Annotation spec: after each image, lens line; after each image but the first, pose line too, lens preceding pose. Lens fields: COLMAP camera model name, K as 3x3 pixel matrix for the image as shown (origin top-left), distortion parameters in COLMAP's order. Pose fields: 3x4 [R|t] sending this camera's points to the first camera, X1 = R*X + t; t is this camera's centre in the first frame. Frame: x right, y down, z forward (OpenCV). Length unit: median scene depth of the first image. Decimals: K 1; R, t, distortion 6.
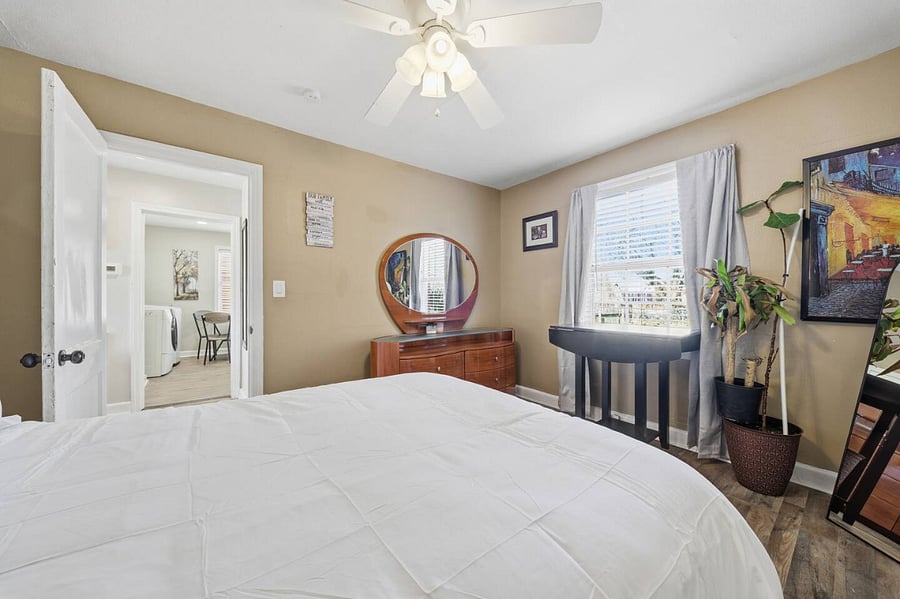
lens RADIAL K [[311.4, 0, 452.2], [0, 311.4, 299.6], [0, 0, 1]] dist [0.004903, -0.005516]
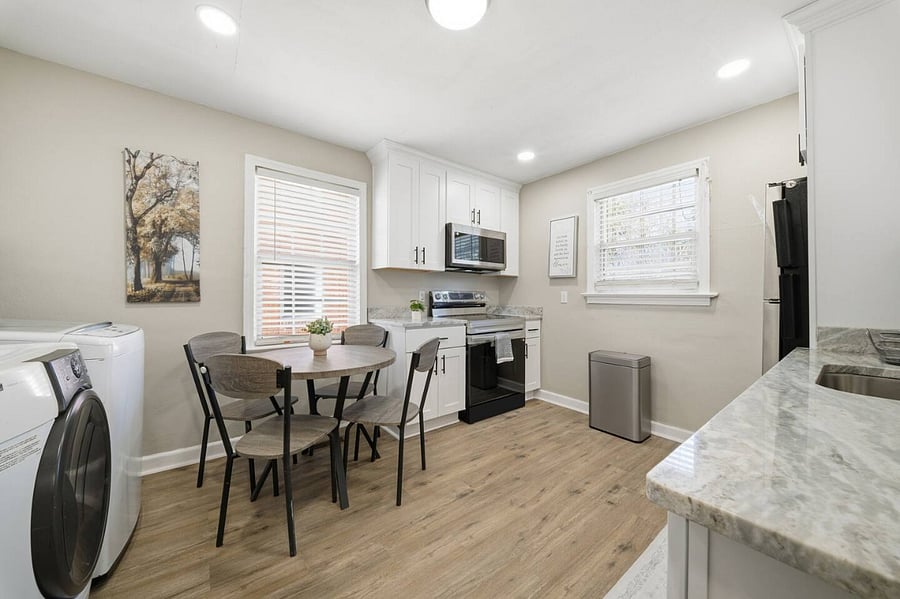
lens RADIAL K [[311.4, 0, 452.2], [0, 311.4, 299.6], [0, 0, 1]] dist [0.004903, -0.005516]
pose [[0.999661, 0.004373, -0.025664, -0.530927], [-0.004418, 0.999989, -0.001701, -0.002392], [0.025656, 0.001814, 0.999669, 0.668542]]
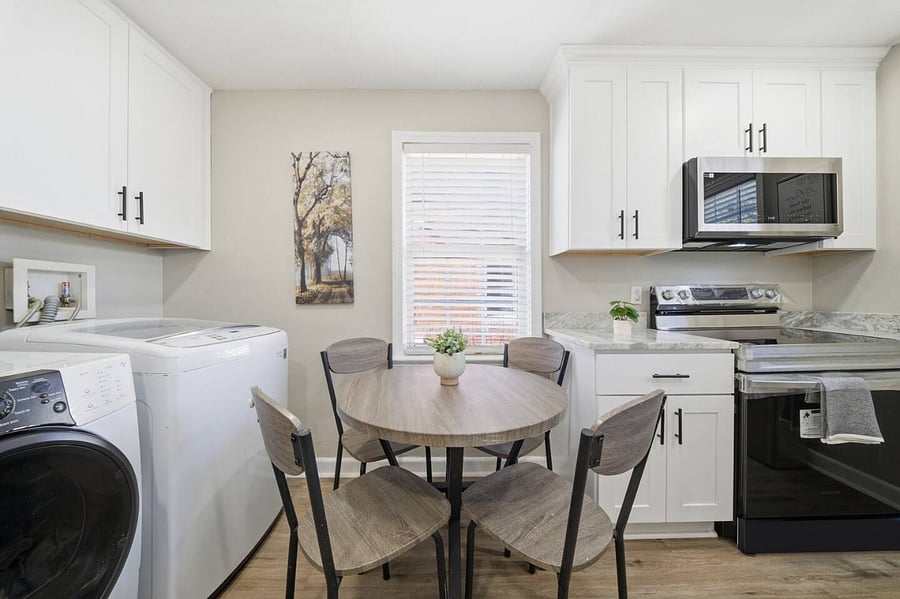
lens RADIAL K [[311.4, 0, 452.2], [0, 311.4, 299.6], [0, 0, 1]] dist [0.004903, -0.005516]
pose [[0.772479, 0.001237, -0.635040, -0.537711], [-0.001597, 0.999999, 0.000005, -0.003605], [0.635039, 0.001010, 0.772480, 0.832793]]
